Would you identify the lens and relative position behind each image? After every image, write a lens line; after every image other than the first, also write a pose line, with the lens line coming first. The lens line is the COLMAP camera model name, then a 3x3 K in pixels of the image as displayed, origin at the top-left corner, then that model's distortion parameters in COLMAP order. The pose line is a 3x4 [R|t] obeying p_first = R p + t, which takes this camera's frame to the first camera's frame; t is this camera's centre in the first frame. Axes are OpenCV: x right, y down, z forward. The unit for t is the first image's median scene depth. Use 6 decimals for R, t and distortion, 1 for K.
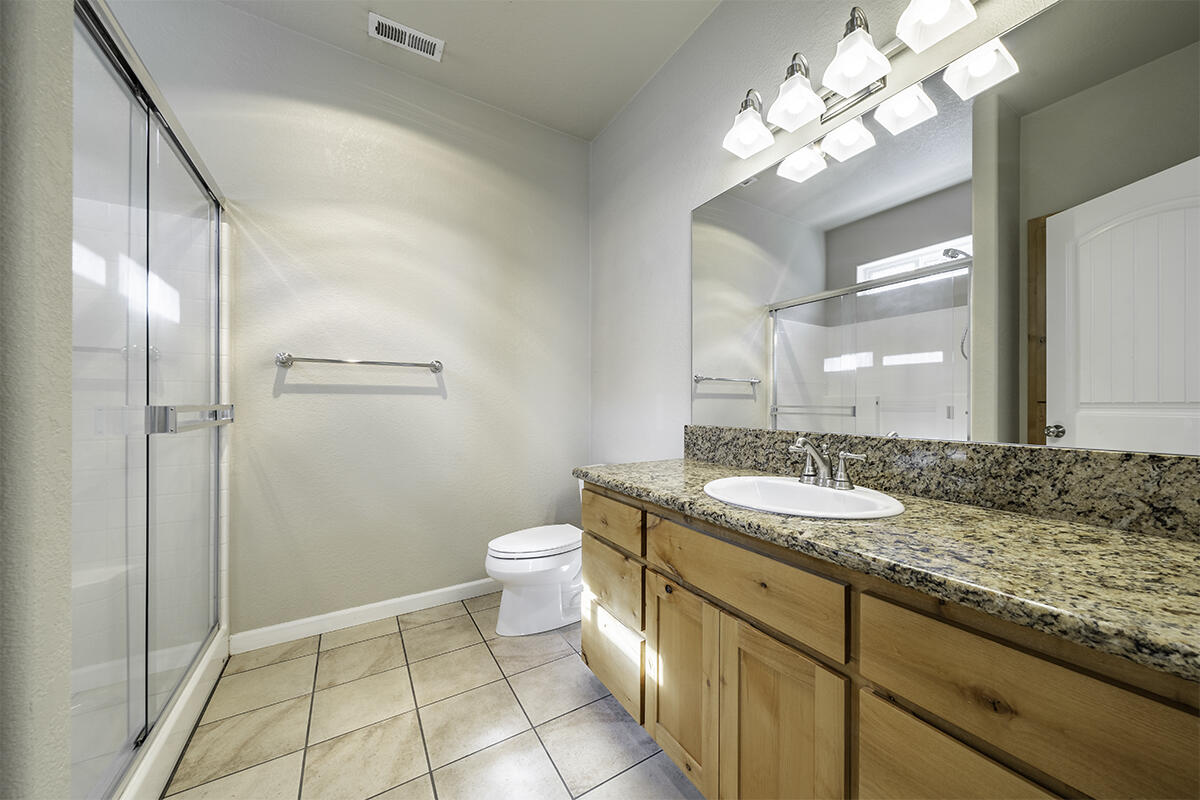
lens RADIAL K [[413.4, 0, 600.0], [0, 413.4, 400.0], [0, 0, 1]] dist [0.000318, 0.000035]
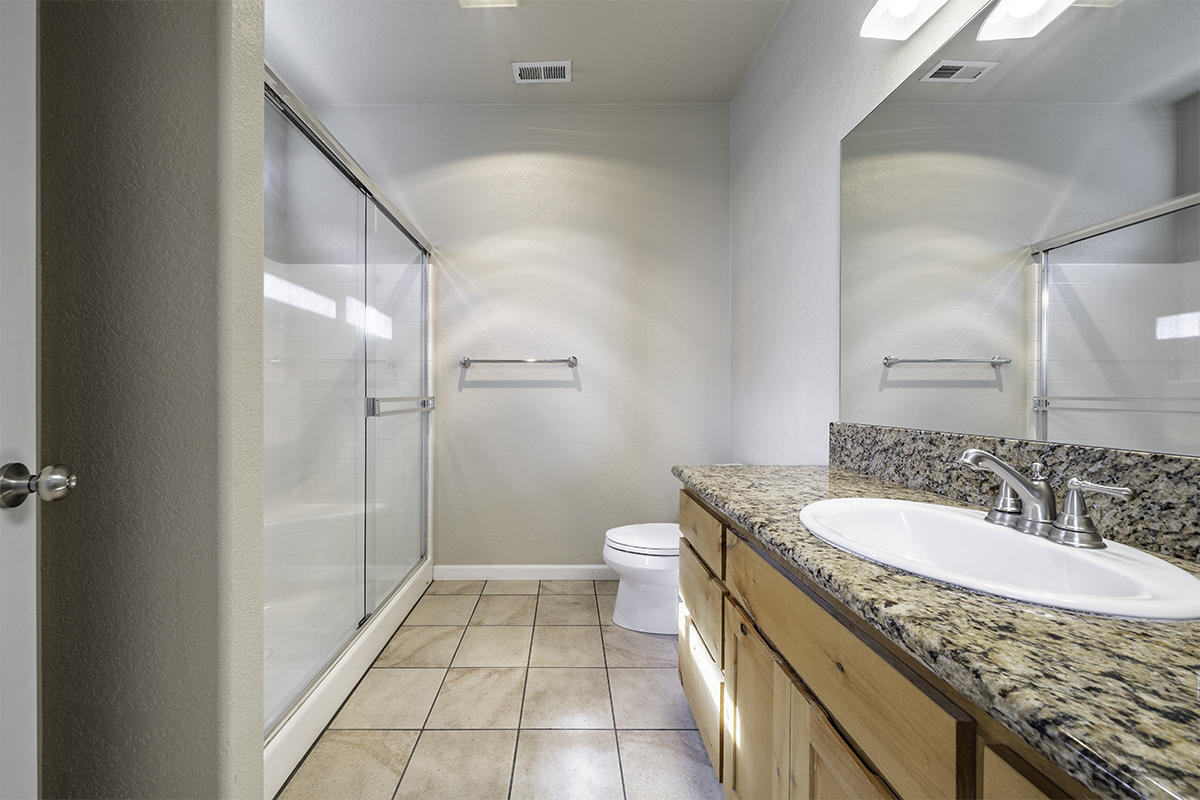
lens RADIAL K [[398.7, 0, 566.9], [0, 398.7, 394.3], [0, 0, 1]] dist [-0.000306, -0.000203]
pose [[0.854509, -0.004735, -0.519415, 0.208003], [0.007692, 0.999964, 0.003539, 0.002469], [0.519380, -0.007019, 0.854515, 0.133454]]
